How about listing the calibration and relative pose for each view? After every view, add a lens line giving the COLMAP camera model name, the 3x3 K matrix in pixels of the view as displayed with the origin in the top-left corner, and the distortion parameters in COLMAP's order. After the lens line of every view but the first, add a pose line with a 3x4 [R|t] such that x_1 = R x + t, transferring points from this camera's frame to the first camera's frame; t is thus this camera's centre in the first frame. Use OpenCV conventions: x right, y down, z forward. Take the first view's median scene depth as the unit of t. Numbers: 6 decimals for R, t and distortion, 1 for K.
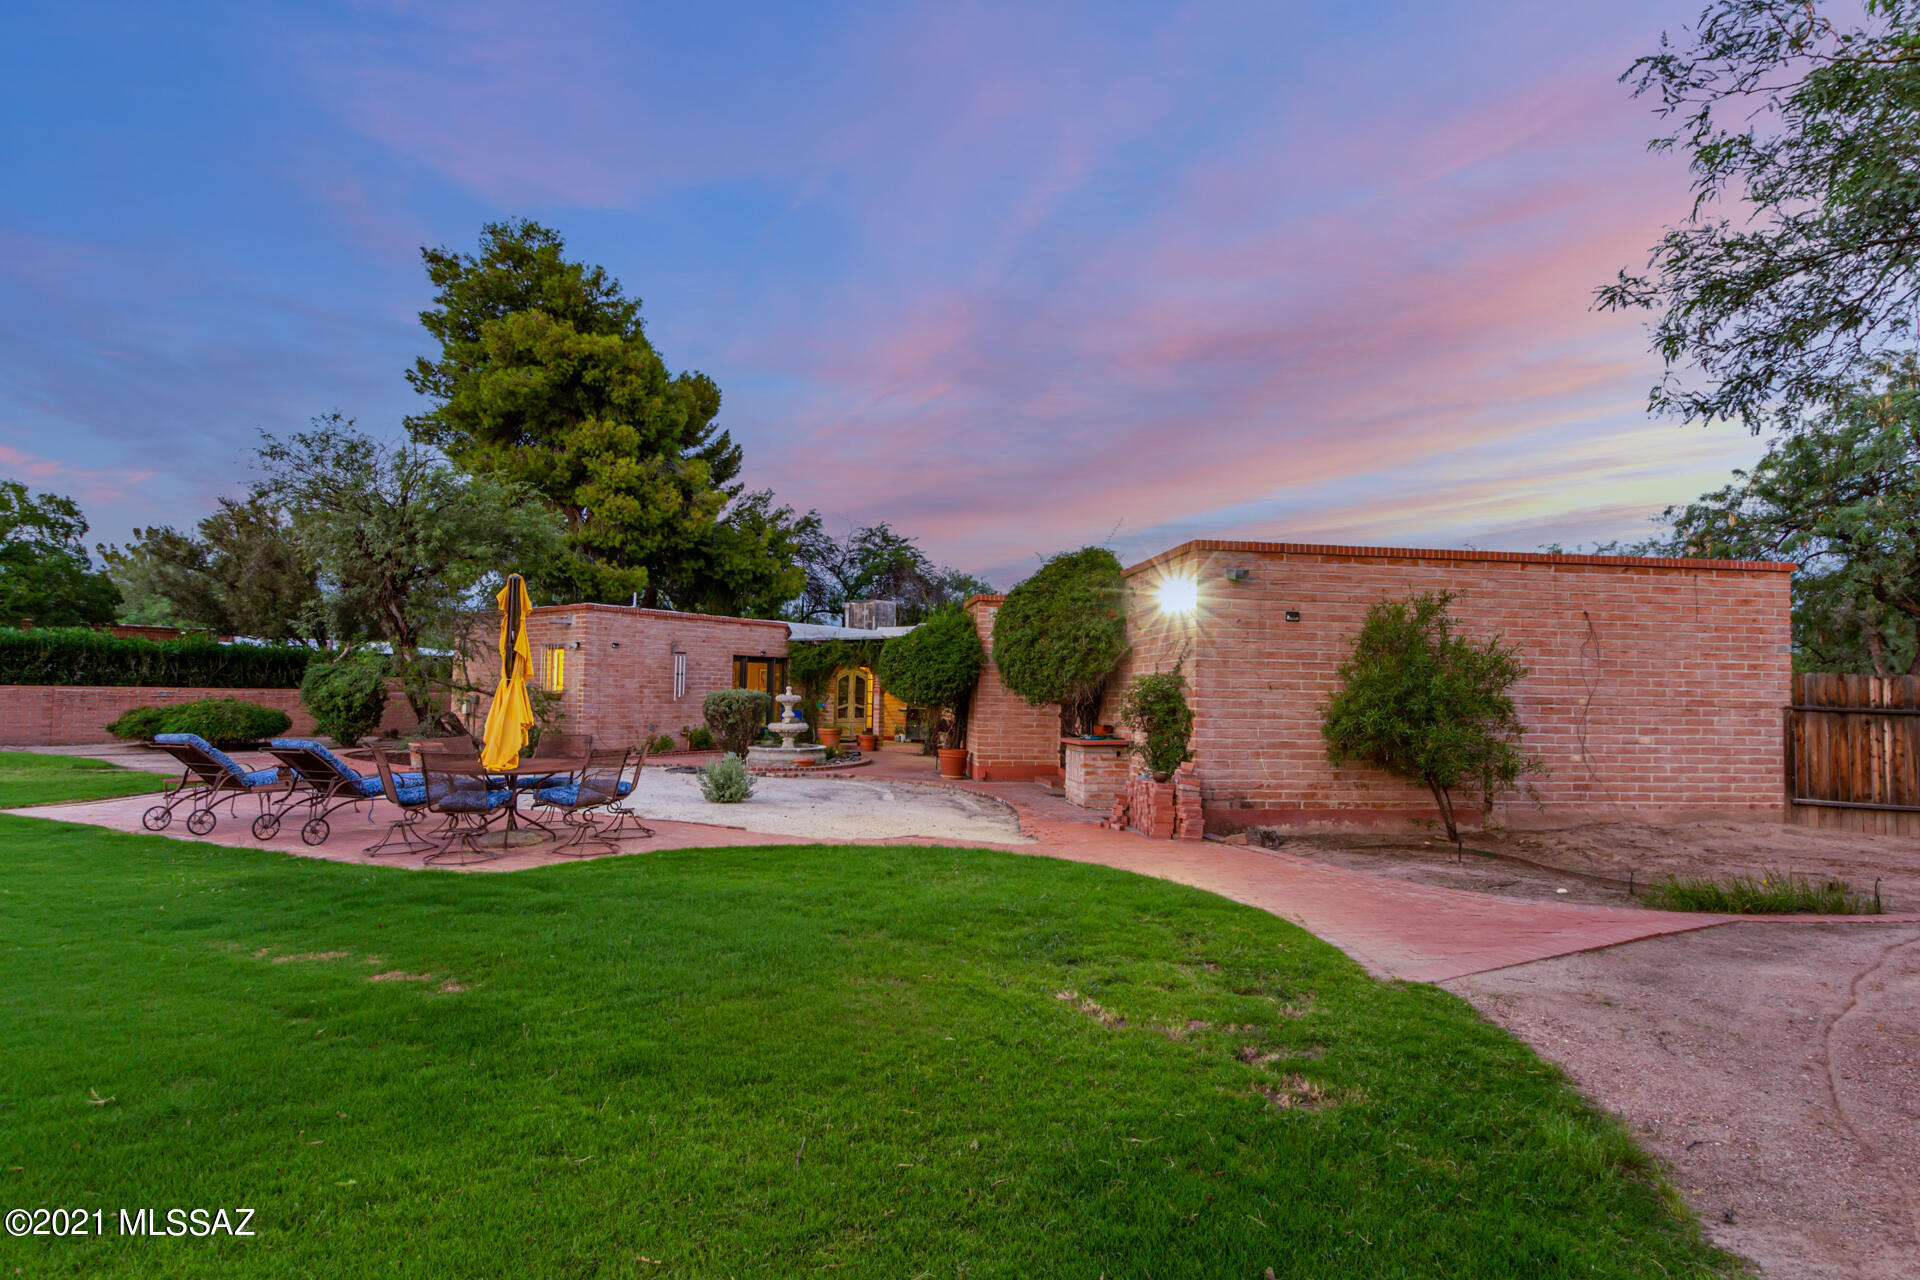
lens RADIAL K [[928.7, 0, 953.1], [0, 928.7, 610.3], [0, 0, 1]] dist [0.006582, 0.001034]
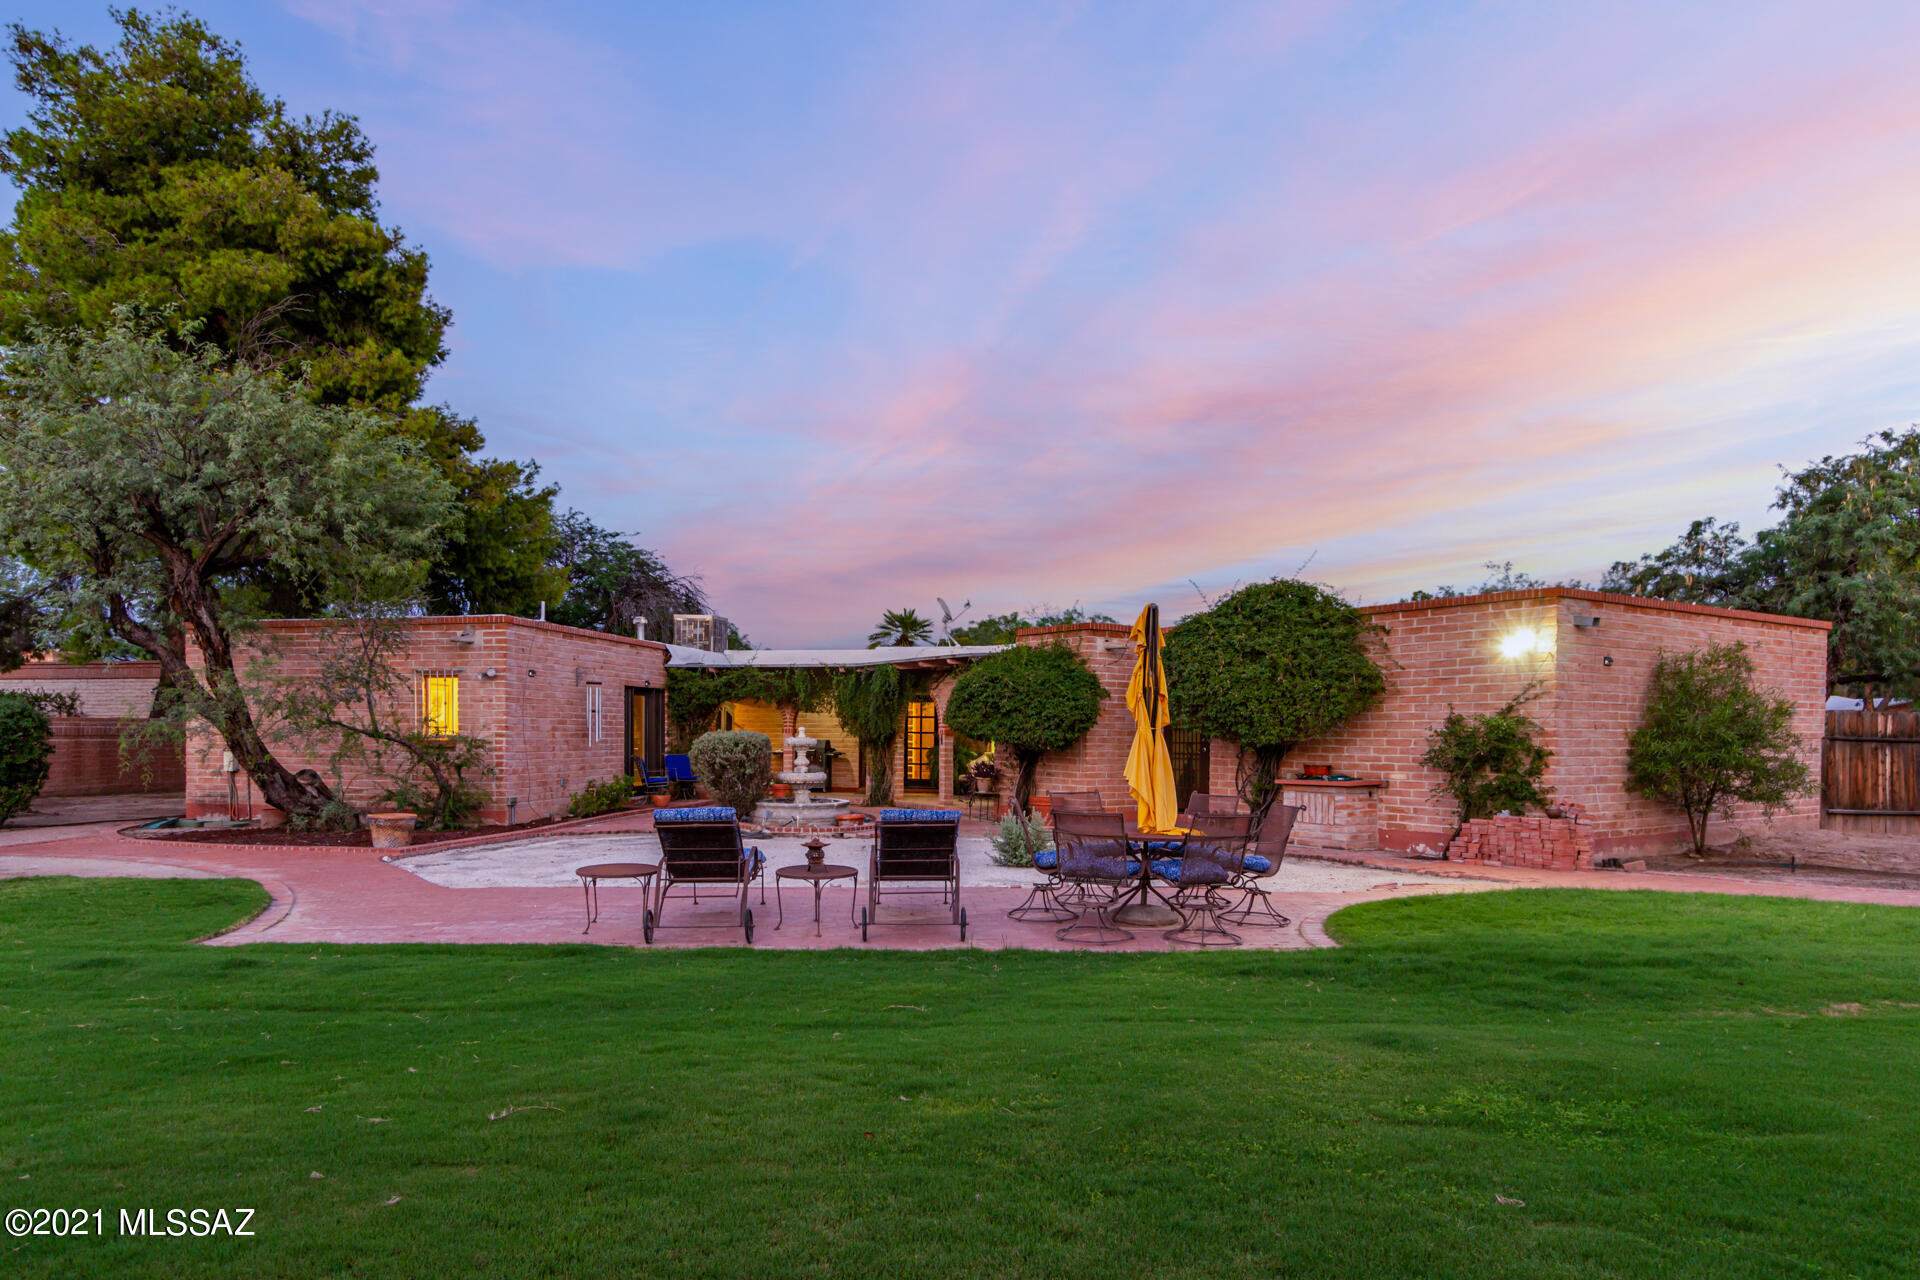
lens RADIAL K [[1116.9, 0, 949.8], [0, 1116.9, 693.9], [0, 0, 1]] dist [-0.002556, -0.000694]
pose [[0.912223, 0.002075, 0.409688, -0.699328], [-0.026969, 0.998122, 0.054993, -0.005140], [-0.408805, -0.061215, 0.910566, 0.102979]]
